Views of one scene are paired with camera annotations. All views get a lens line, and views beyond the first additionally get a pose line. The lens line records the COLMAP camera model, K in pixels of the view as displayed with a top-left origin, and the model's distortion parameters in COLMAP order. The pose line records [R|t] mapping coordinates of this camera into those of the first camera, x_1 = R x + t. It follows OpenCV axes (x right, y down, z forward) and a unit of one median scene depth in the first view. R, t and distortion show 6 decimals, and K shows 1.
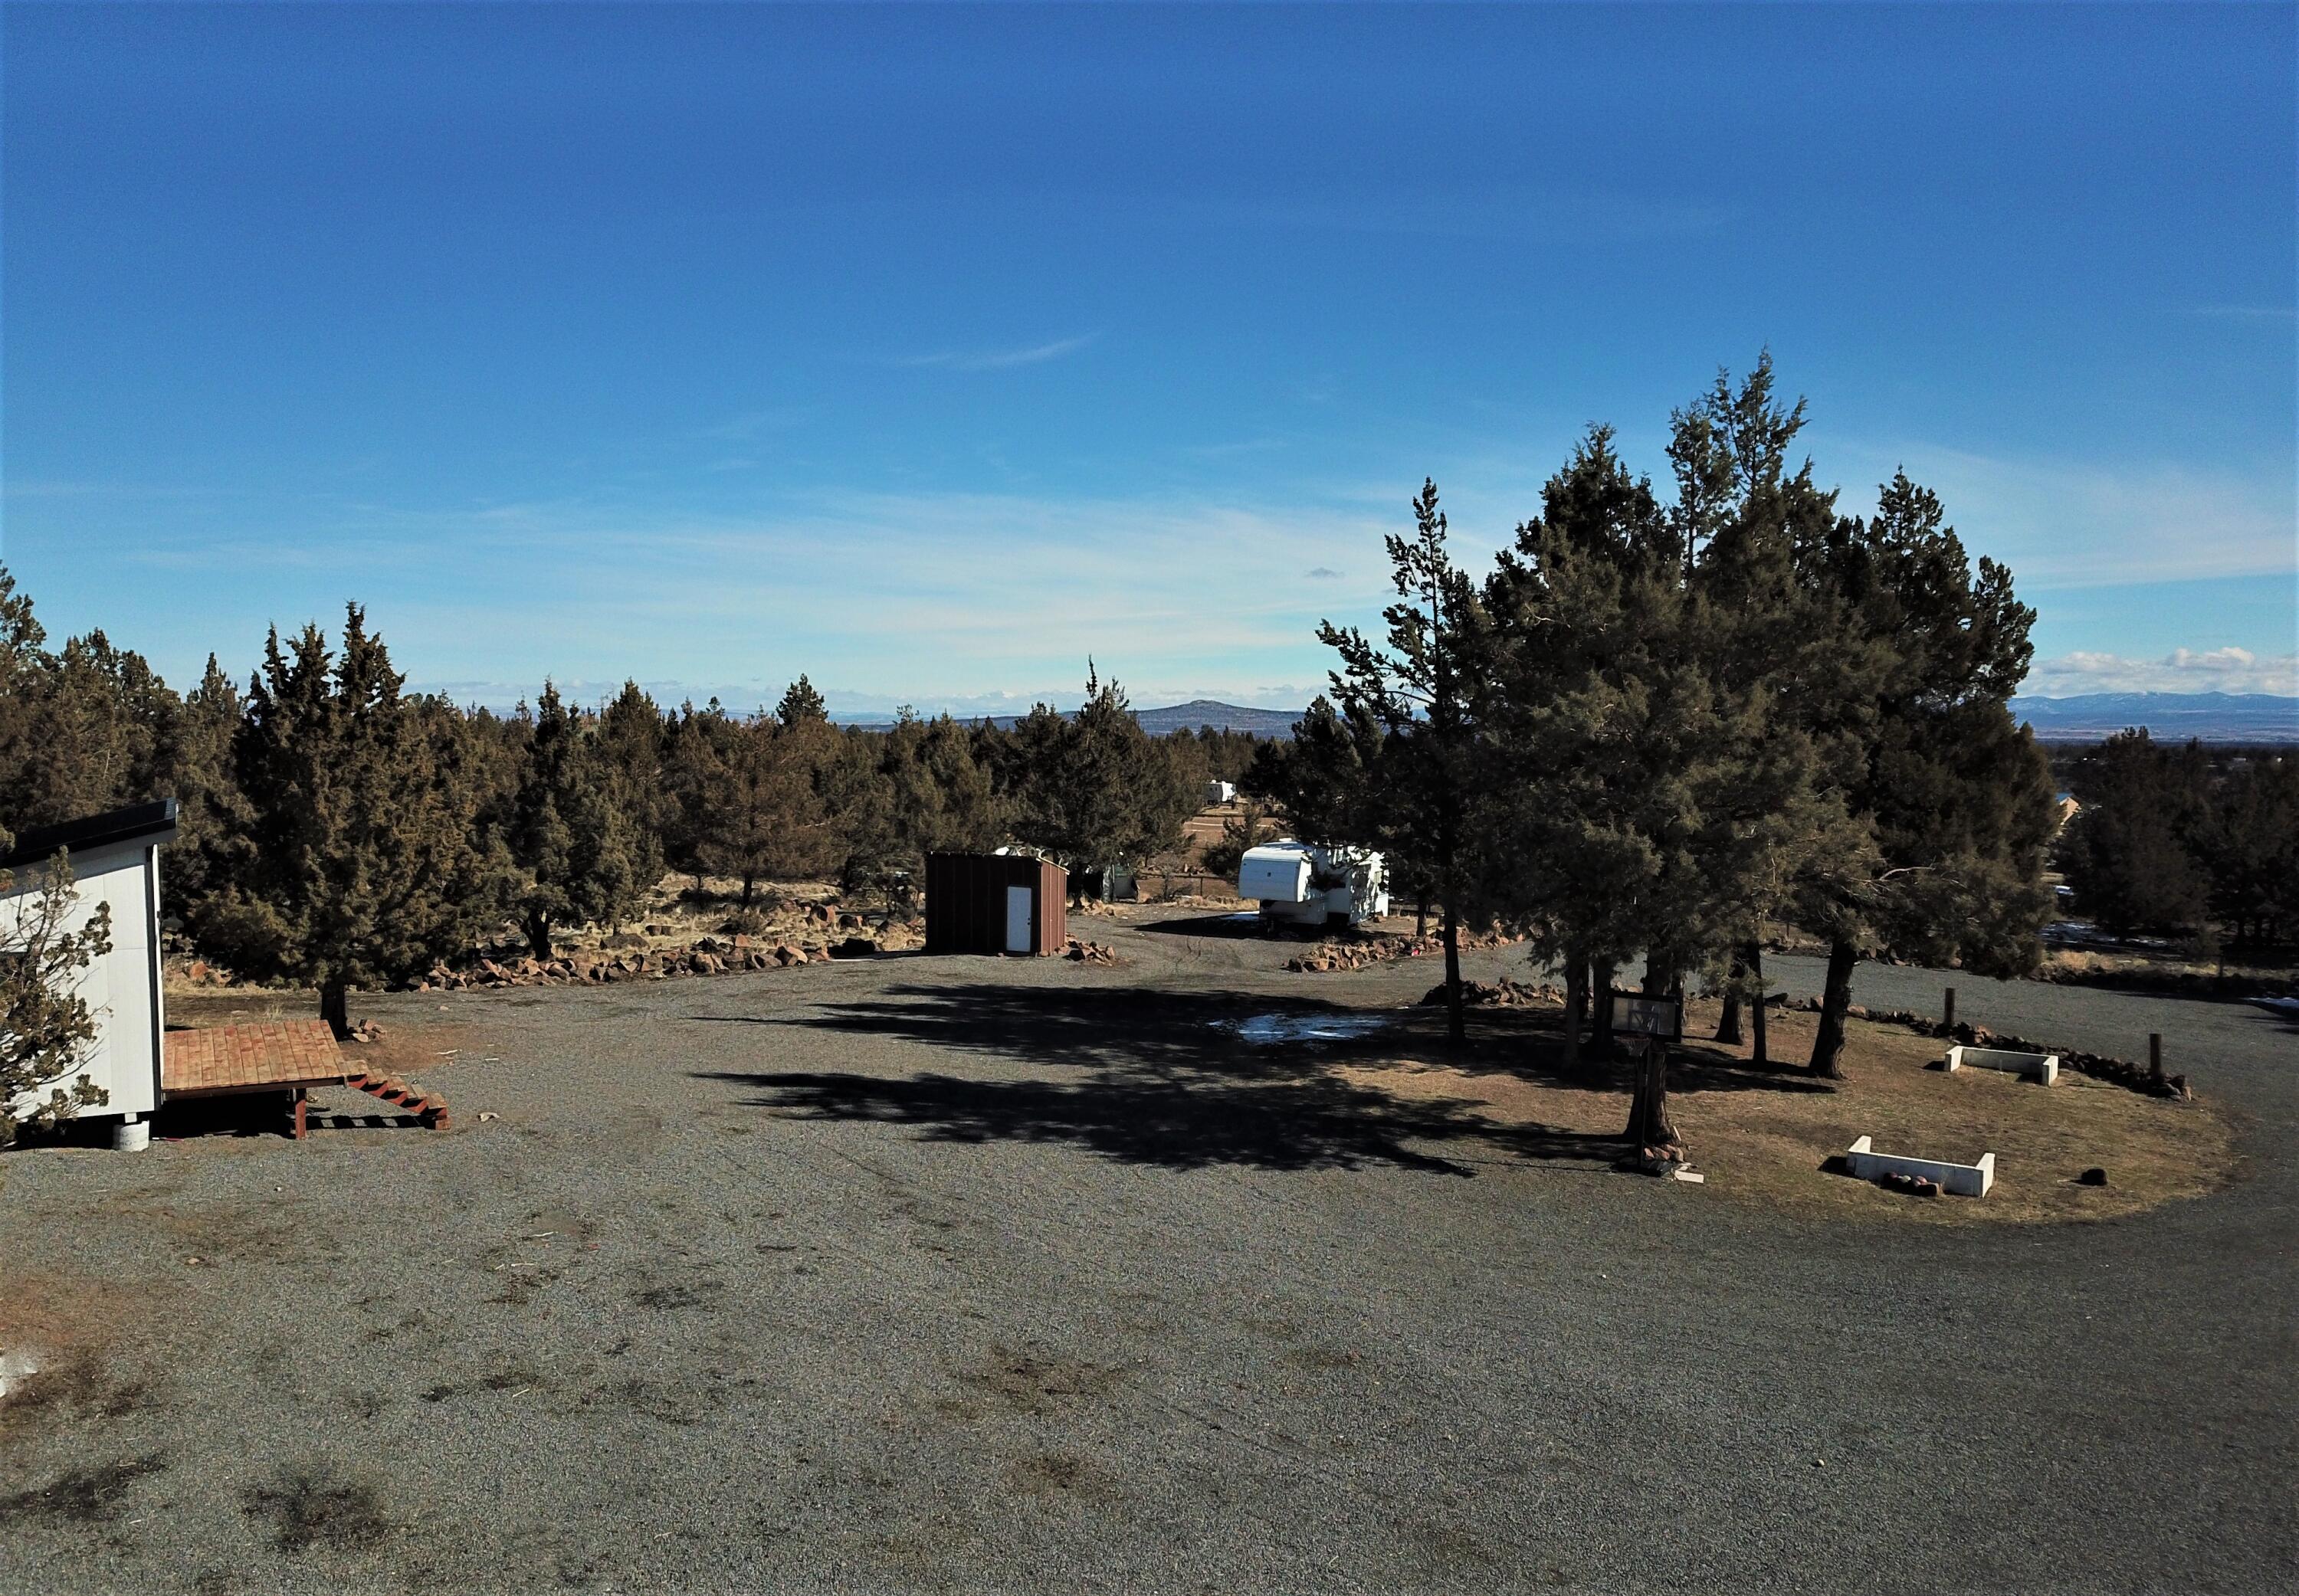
lens RADIAL K [[1750.2, 0, 1148.7], [0, 1750.2, 798.3], [0, 0, 1]] dist [0.002915, 0.001094]
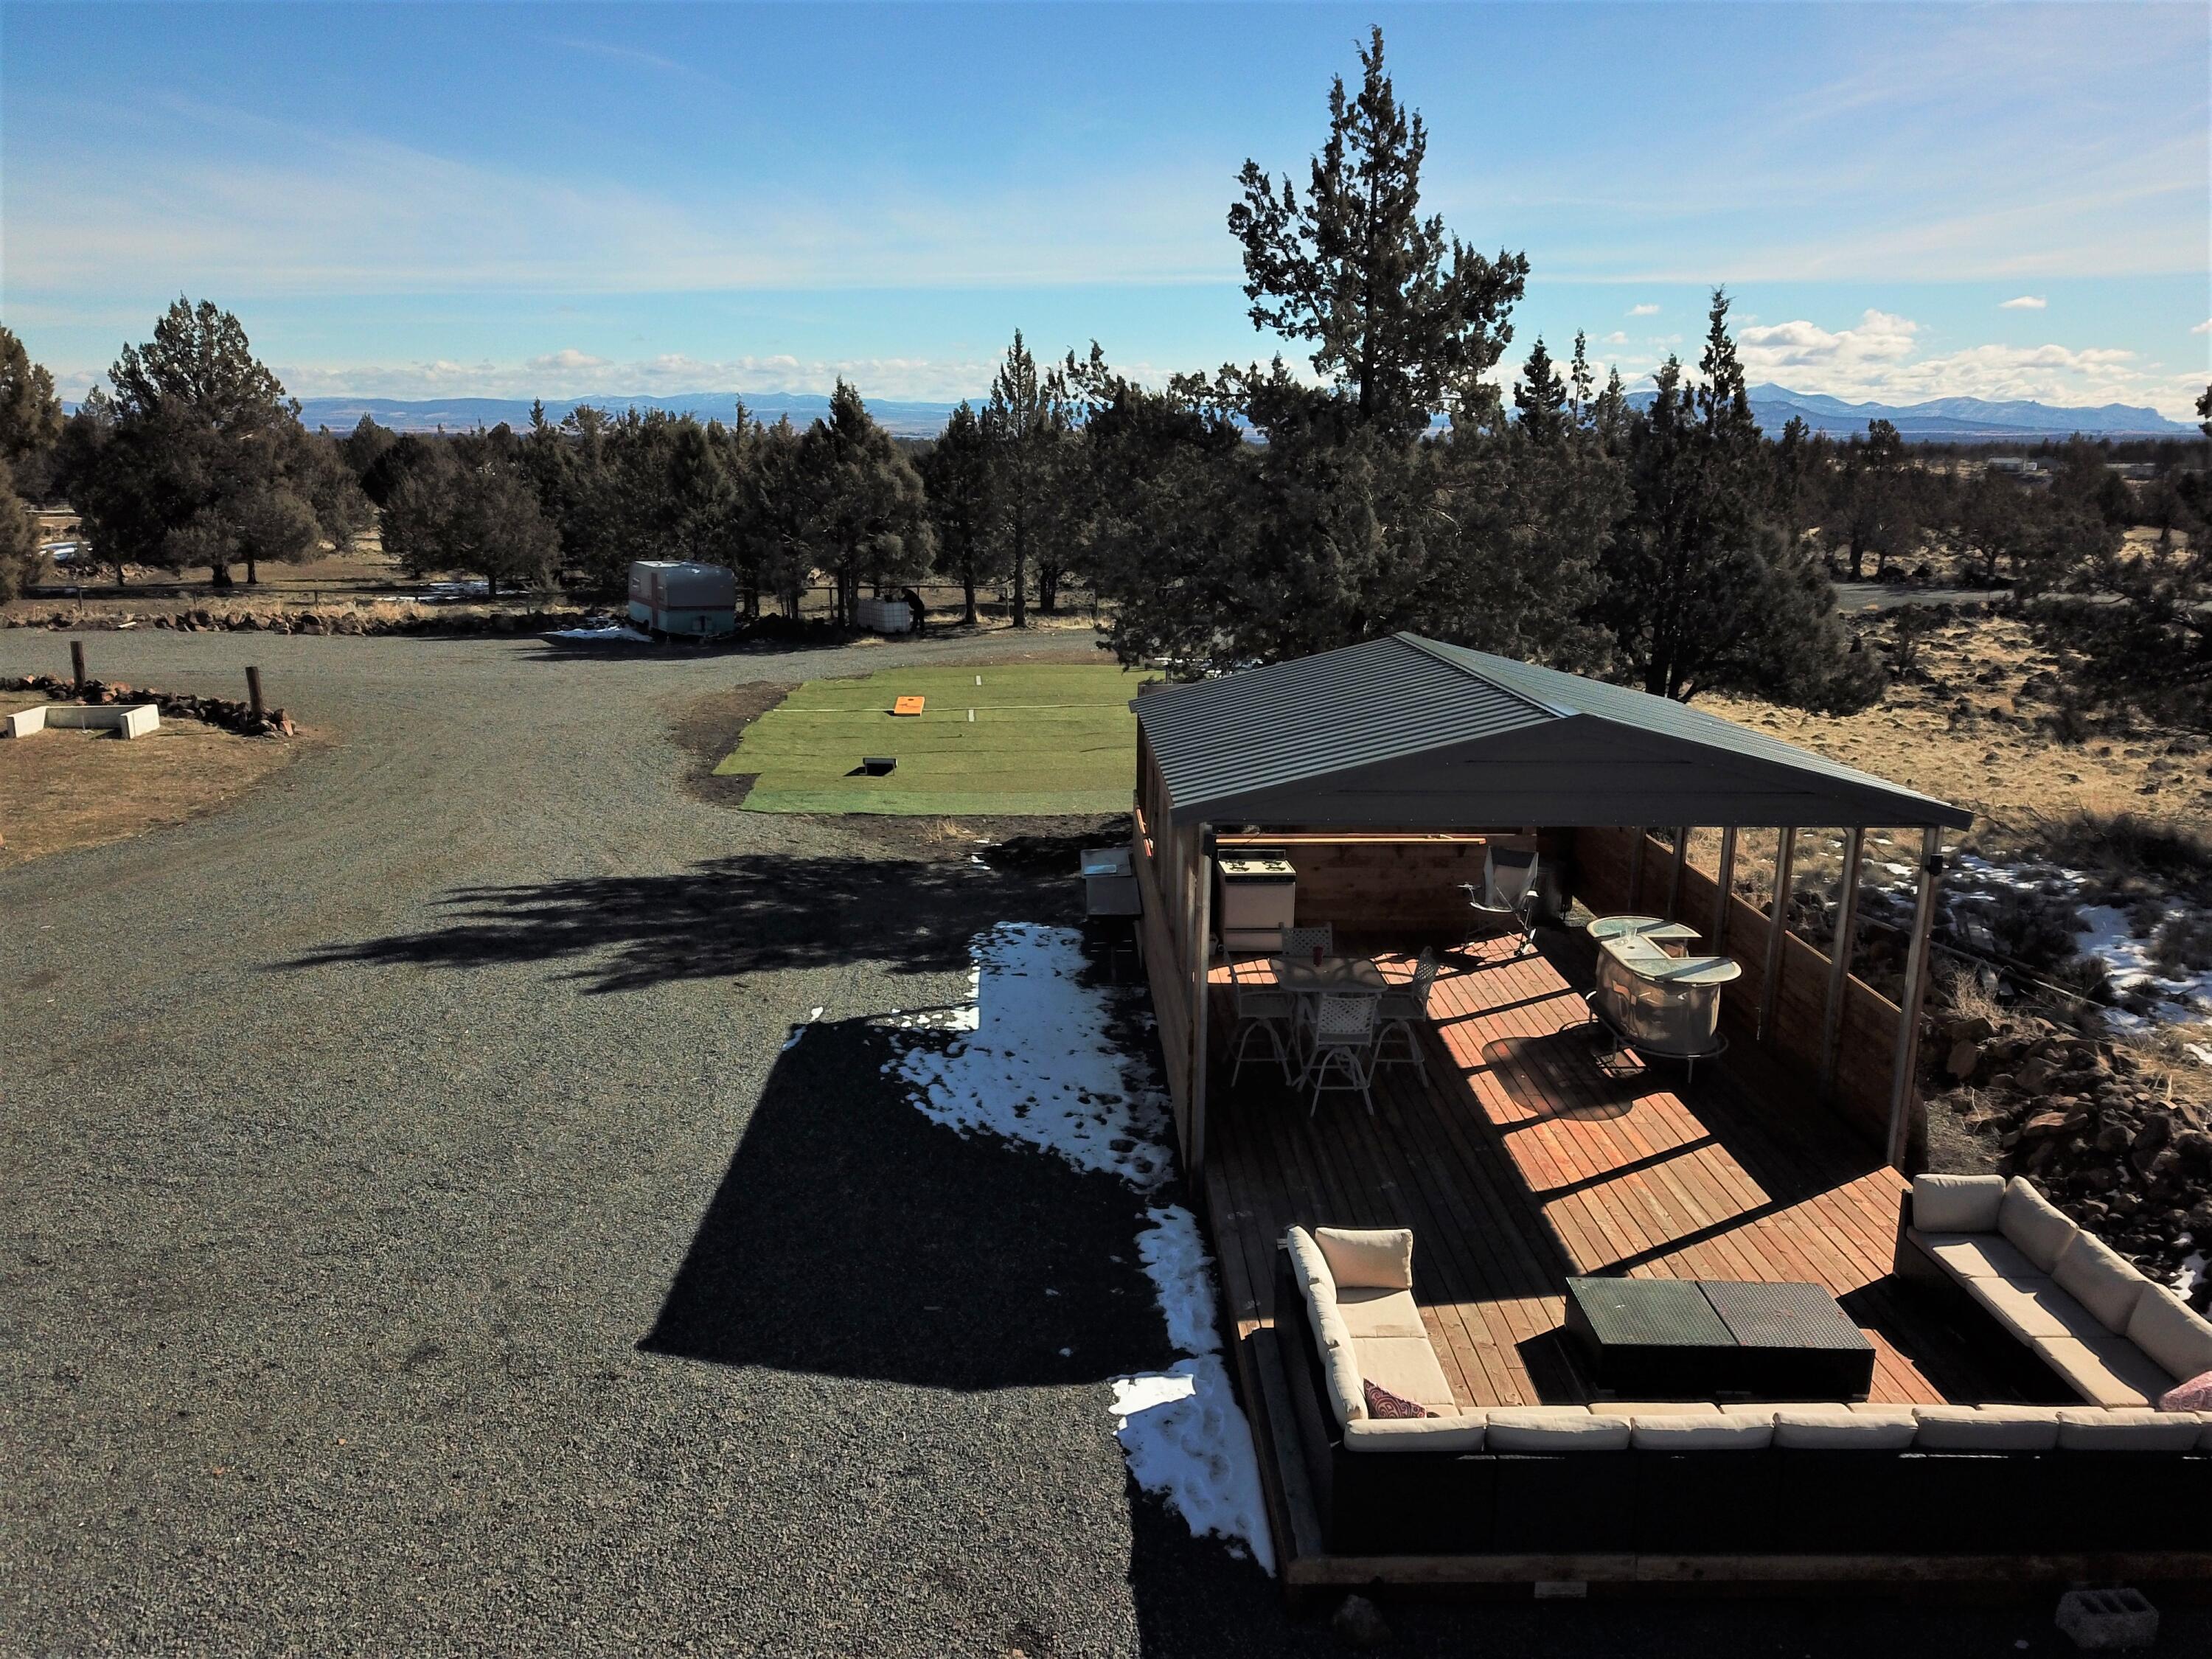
lens RADIAL K [[1673.8, 0, 1103.8], [0, 1673.8, 829.8], [0, 0, 1]] dist [0.000372, -0.000043]
pose [[0.745492, -0.161166, 0.646735, 0.216731], [0.032676, 0.977996, 0.206051, 0.035488], [-0.665713, -0.132477, 0.734355, 0.050375]]
